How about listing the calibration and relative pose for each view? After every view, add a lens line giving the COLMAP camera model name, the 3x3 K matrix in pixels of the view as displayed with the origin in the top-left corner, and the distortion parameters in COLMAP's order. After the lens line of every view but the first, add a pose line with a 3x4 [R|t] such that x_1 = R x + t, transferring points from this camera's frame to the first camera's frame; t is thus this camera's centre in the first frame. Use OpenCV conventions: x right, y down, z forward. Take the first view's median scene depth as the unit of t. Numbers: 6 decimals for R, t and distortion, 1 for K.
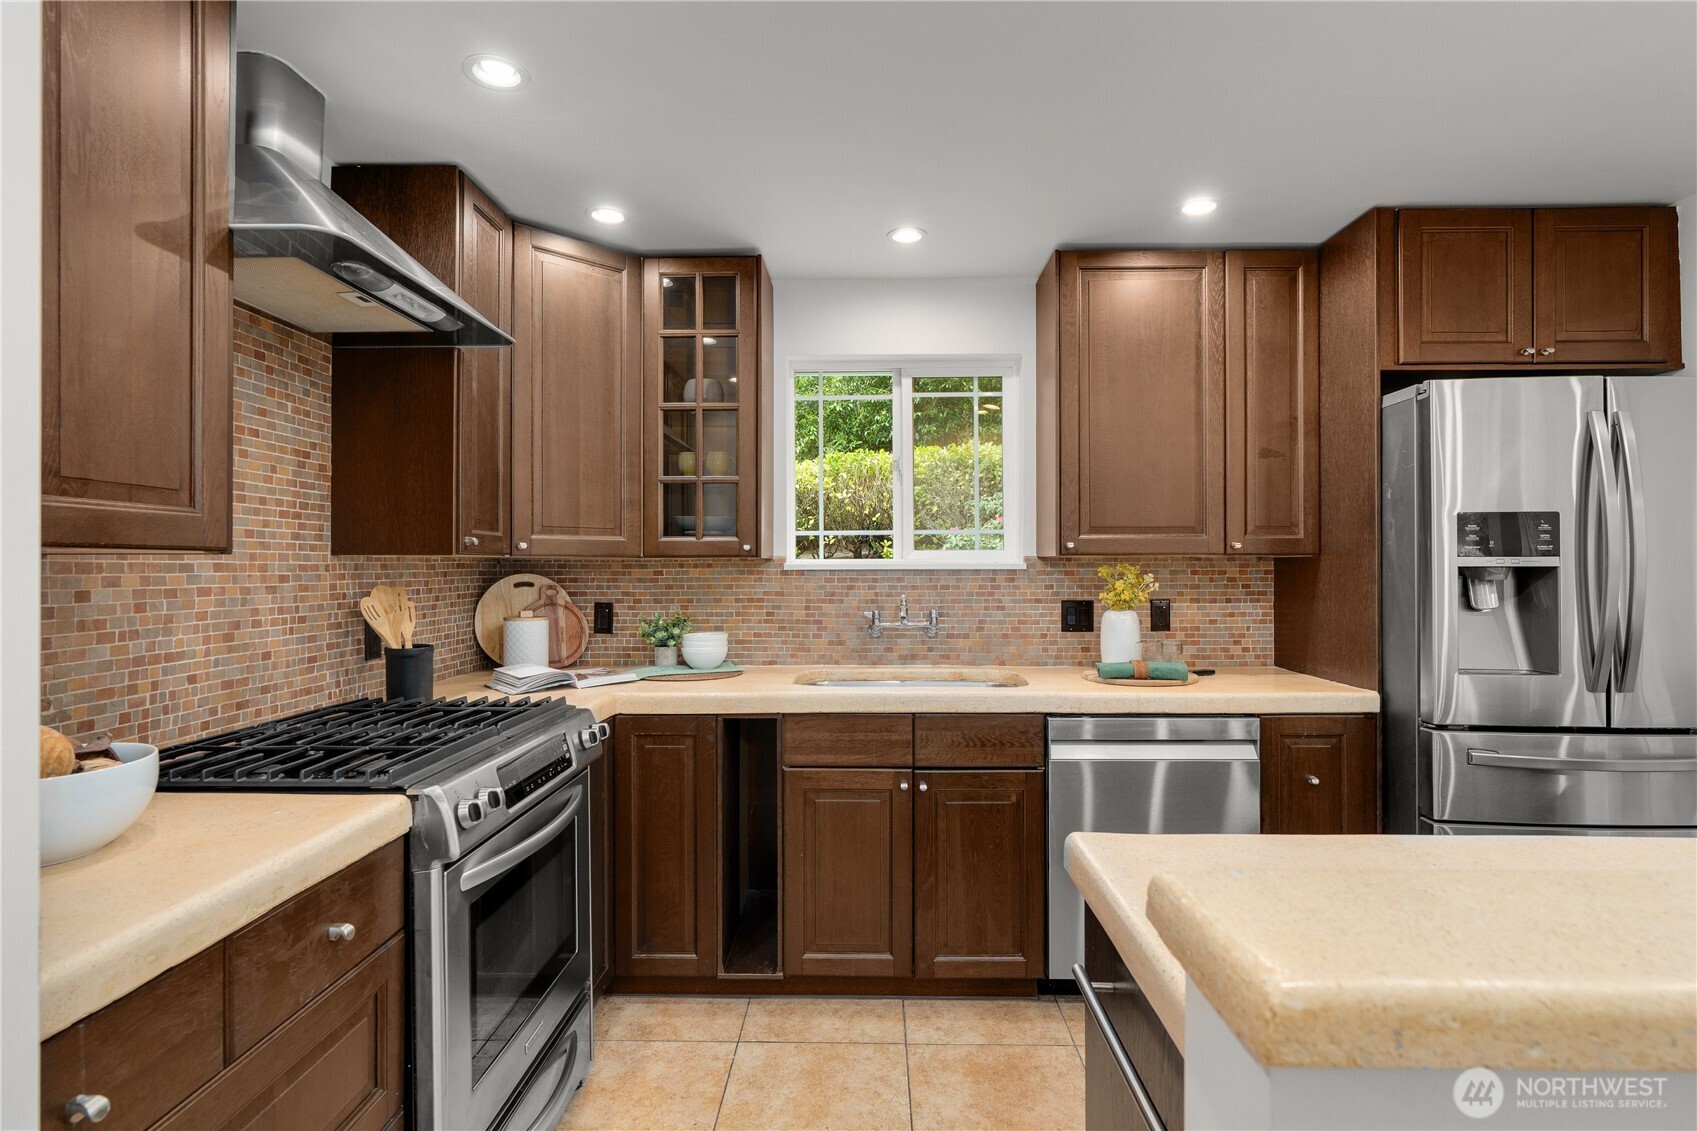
lens RADIAL K [[864.2, 0, 849.0], [0, 864.2, 564.4], [0, 0, 1]] dist [0.003326, 0.000278]
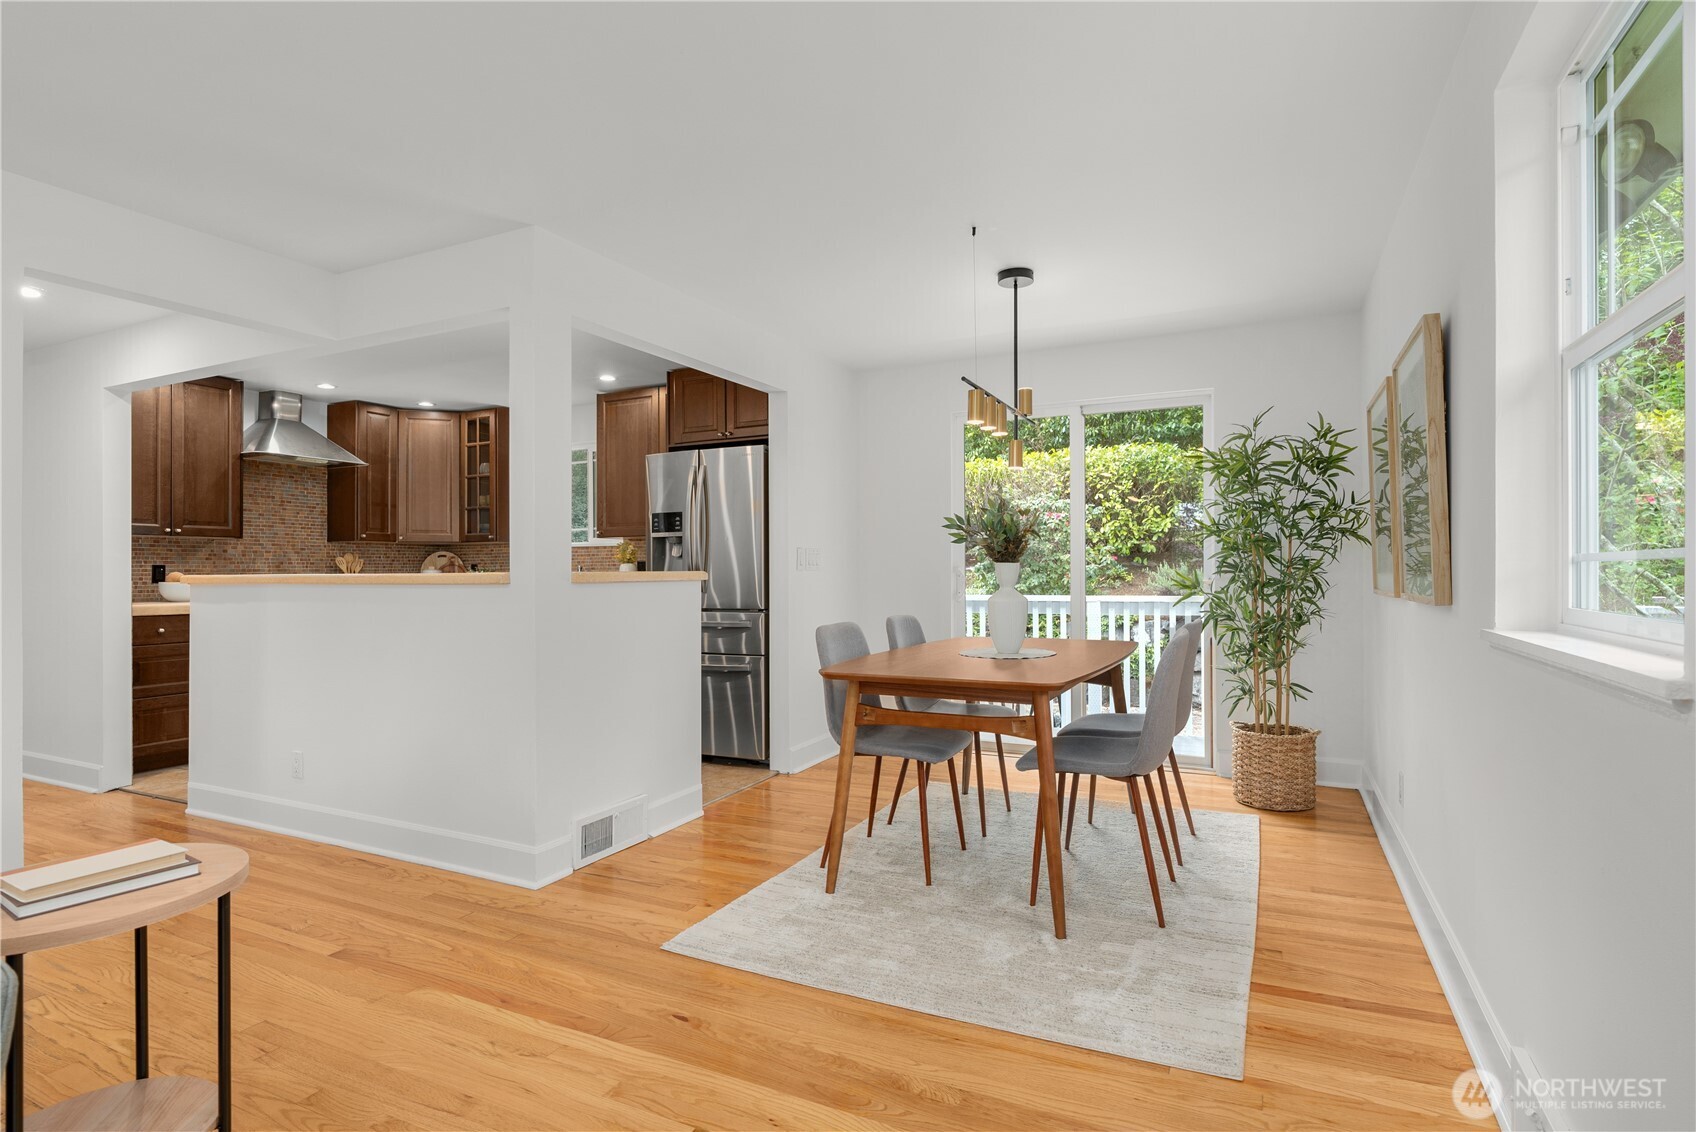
lens RADIAL K [[863.7, 0, 843.9], [0, 863.7, 567.1], [0, 0, 1]] dist [0.003326, 0.000278]
pose [[0.914675, -0.008677, -0.404096, 1.984963], [0.007555, 0.999962, -0.004371, 0.092778], [0.404119, 0.000945, 0.914706, -0.860980]]
